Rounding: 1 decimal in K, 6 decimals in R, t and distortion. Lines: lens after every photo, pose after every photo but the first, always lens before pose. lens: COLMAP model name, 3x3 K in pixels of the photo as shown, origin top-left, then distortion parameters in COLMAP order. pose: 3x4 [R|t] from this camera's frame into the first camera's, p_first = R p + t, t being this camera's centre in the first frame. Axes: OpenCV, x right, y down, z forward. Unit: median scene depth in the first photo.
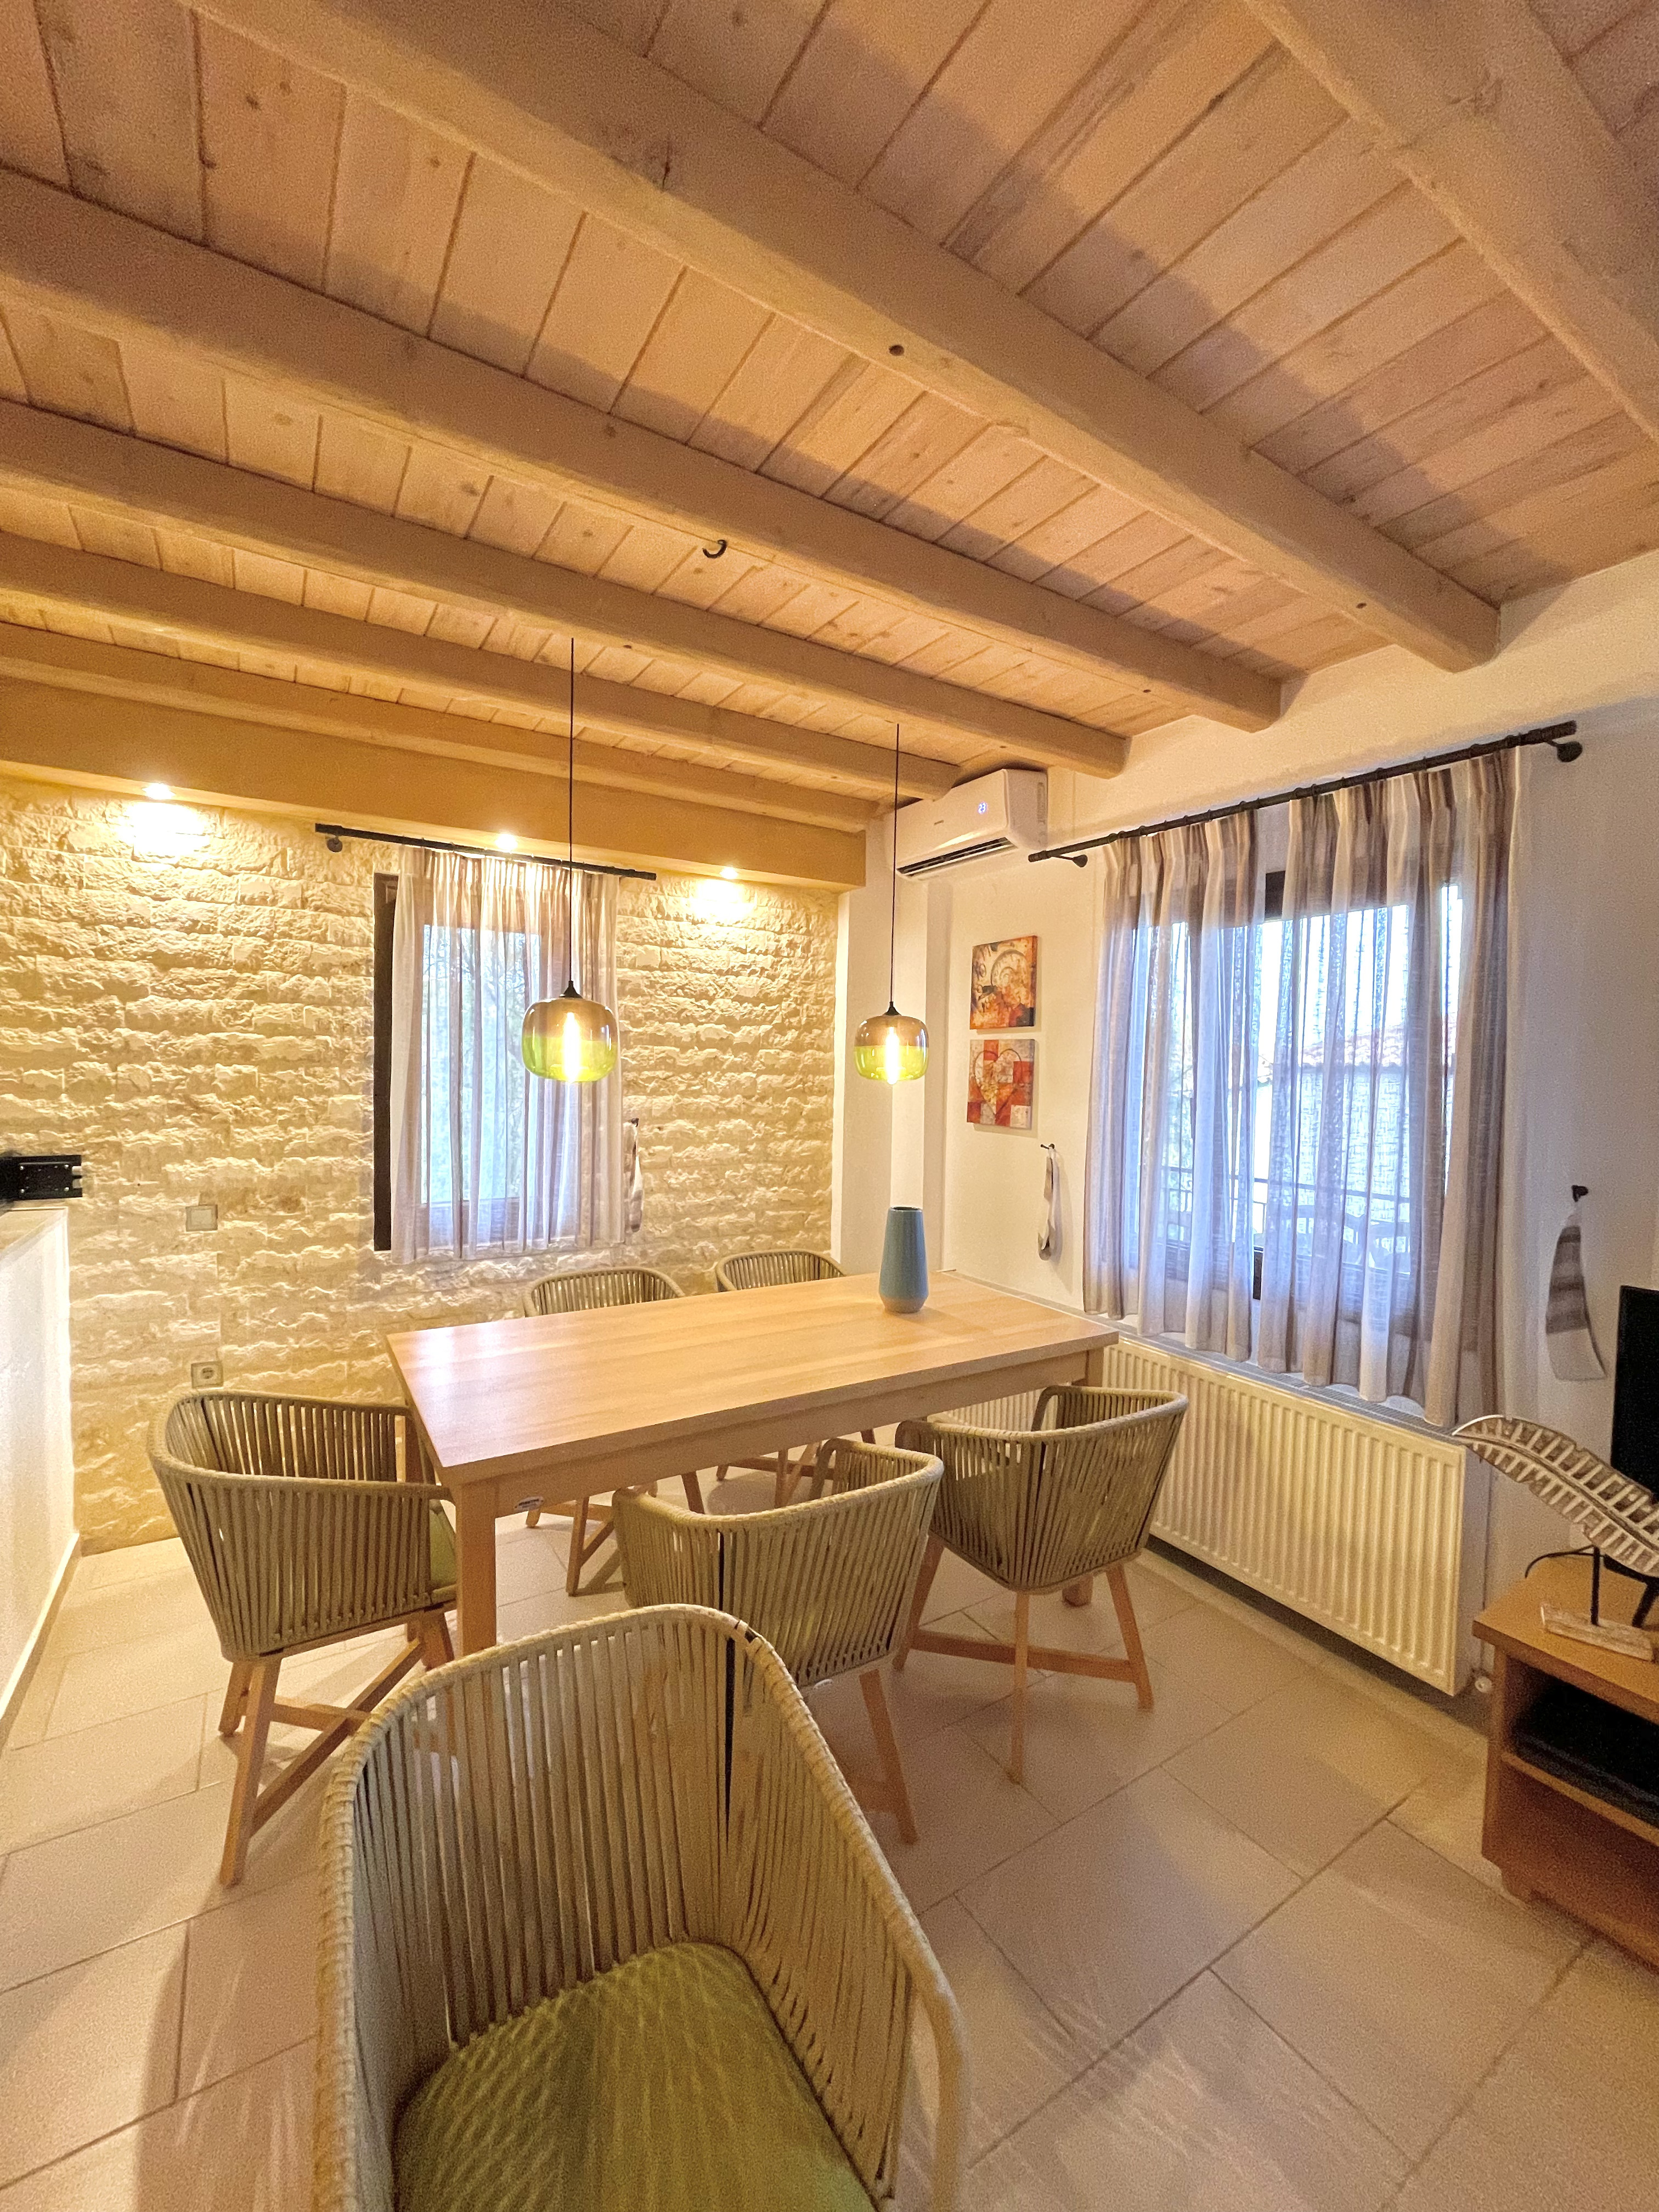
lens RADIAL K [[908.2, 0, 825.2], [0, 908.2, 1116.1], [0, 0, 1]] dist [0.000726, 0.000079]
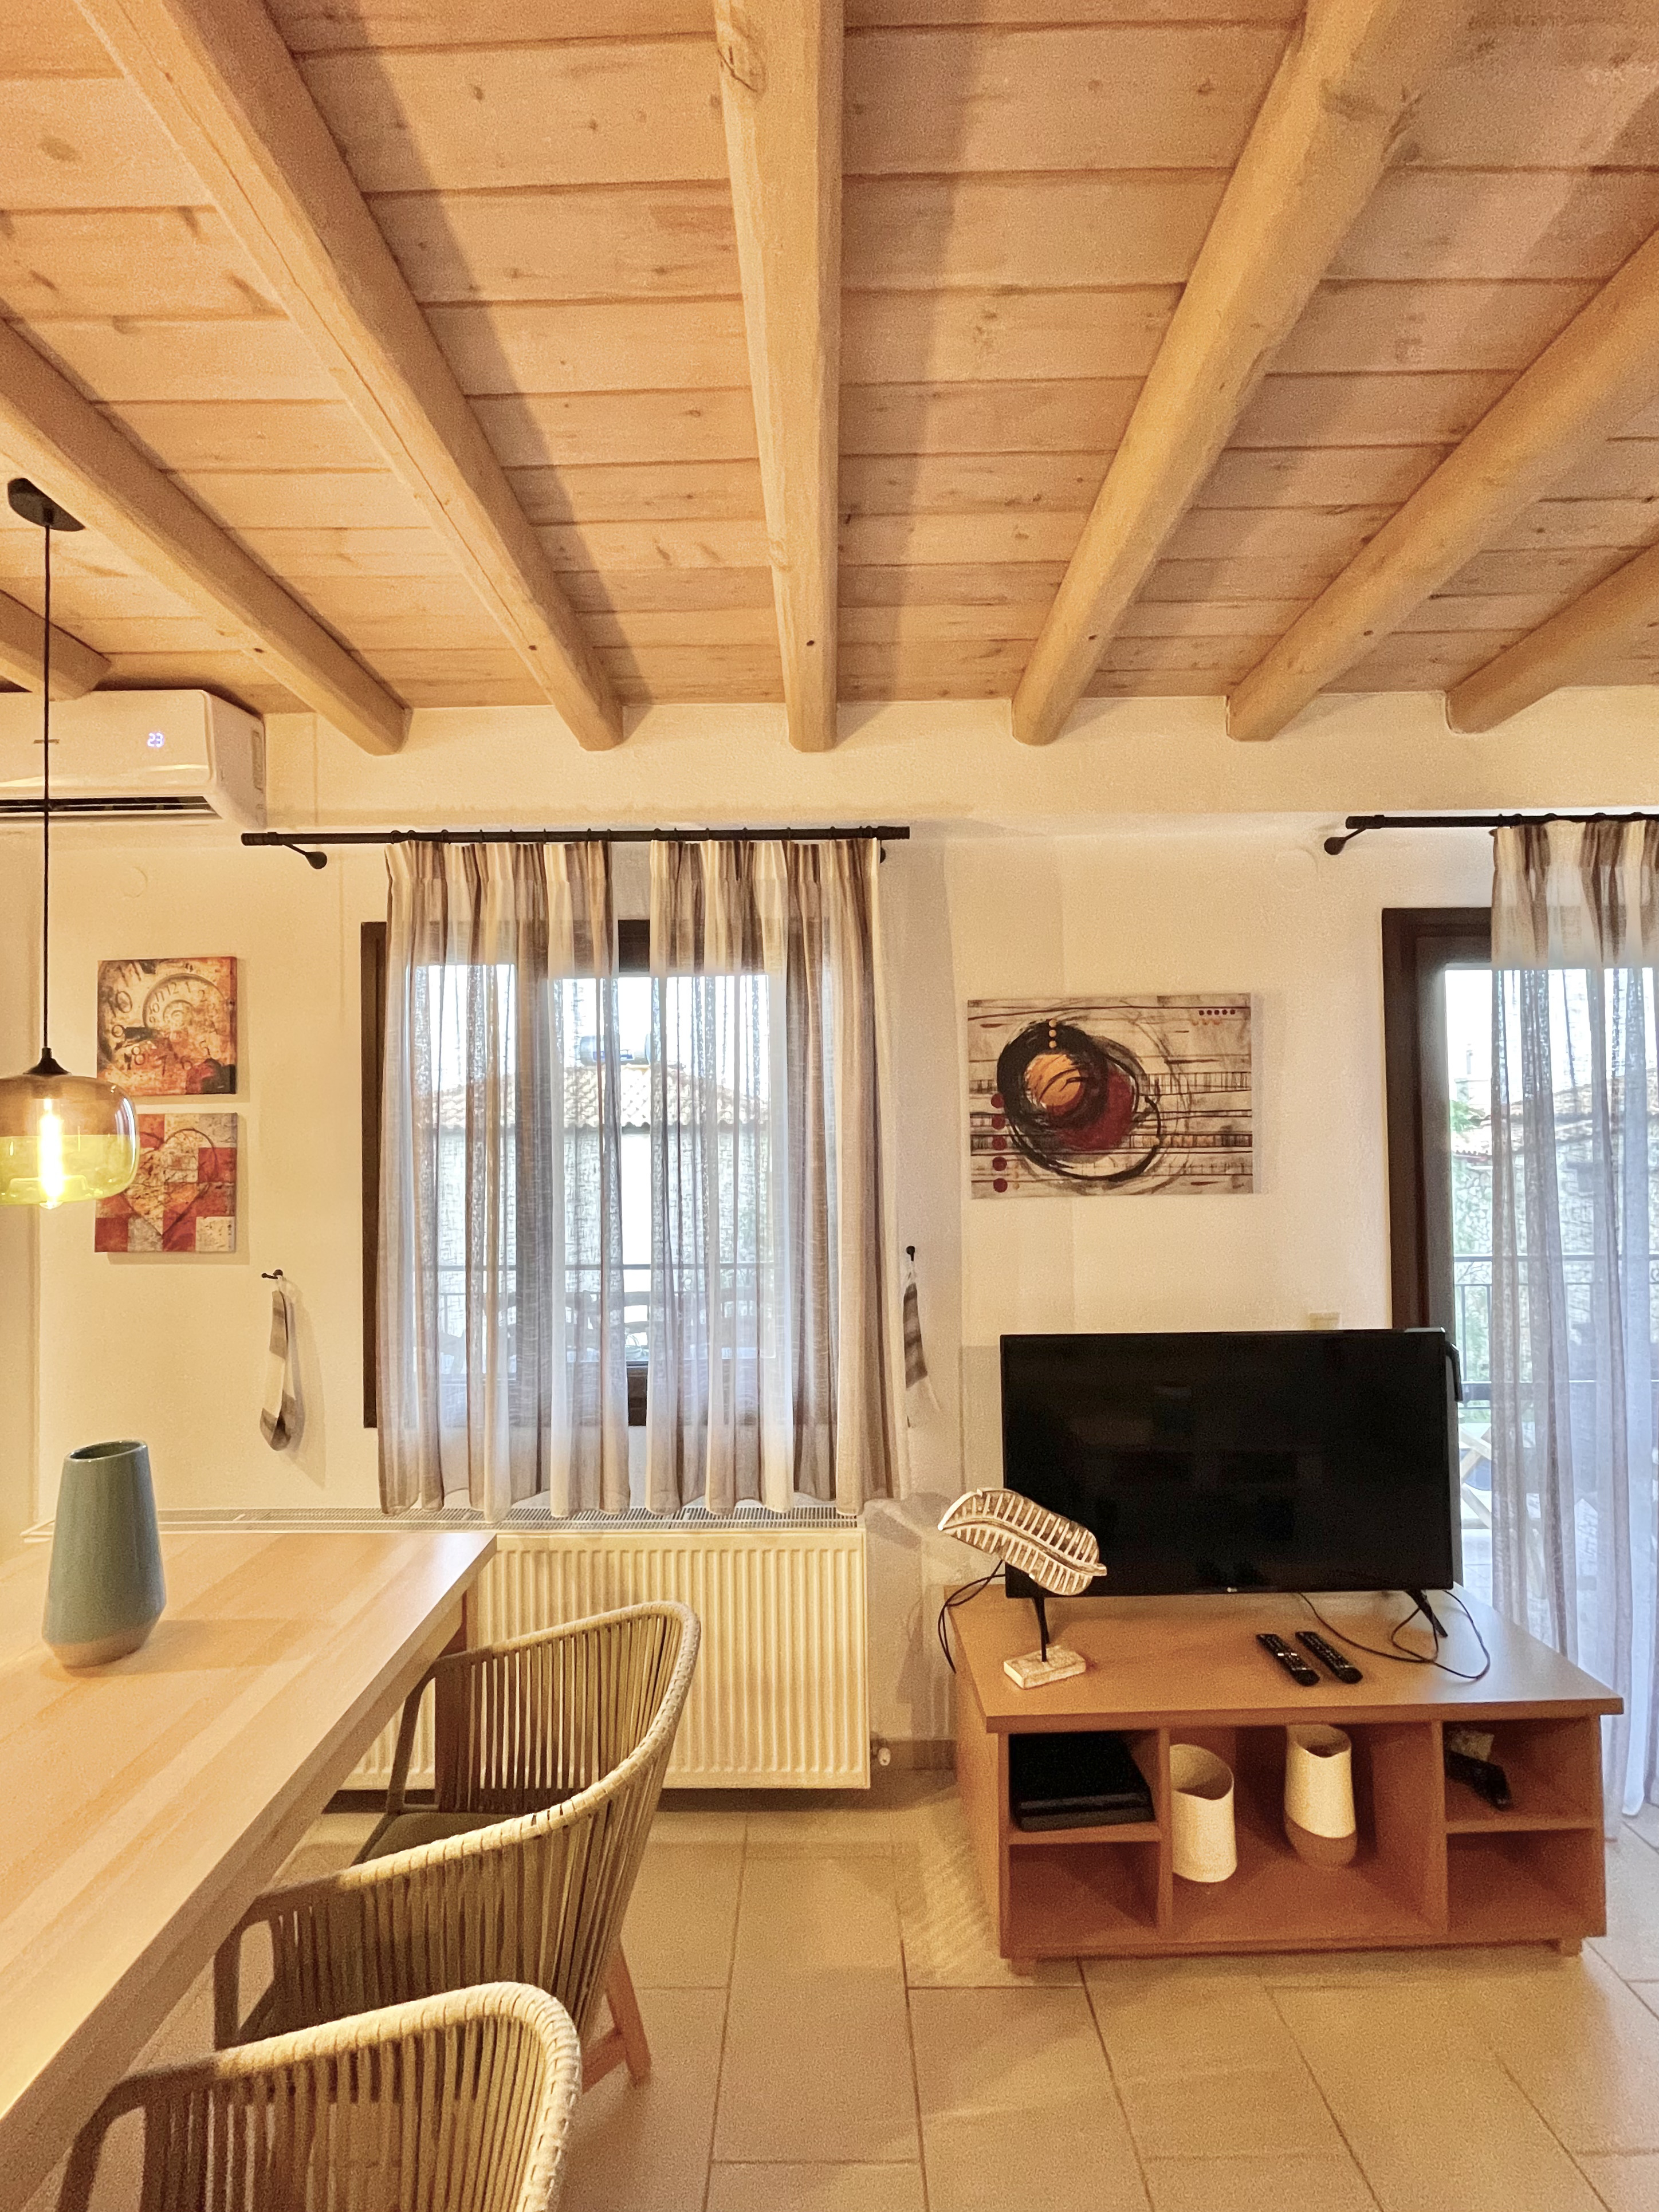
lens RADIAL K [[942.9, 0, 829.5], [0, 942.9, 1106.0], [0, 0, 1]] dist [-0.002069, 0.000173]
pose [[0.543414, -0.008356, 0.839423, -0.137458], [0.070187, 0.996901, -0.035513, -0.045425], [-0.836526, 0.078215, 0.542317, 0.348187]]
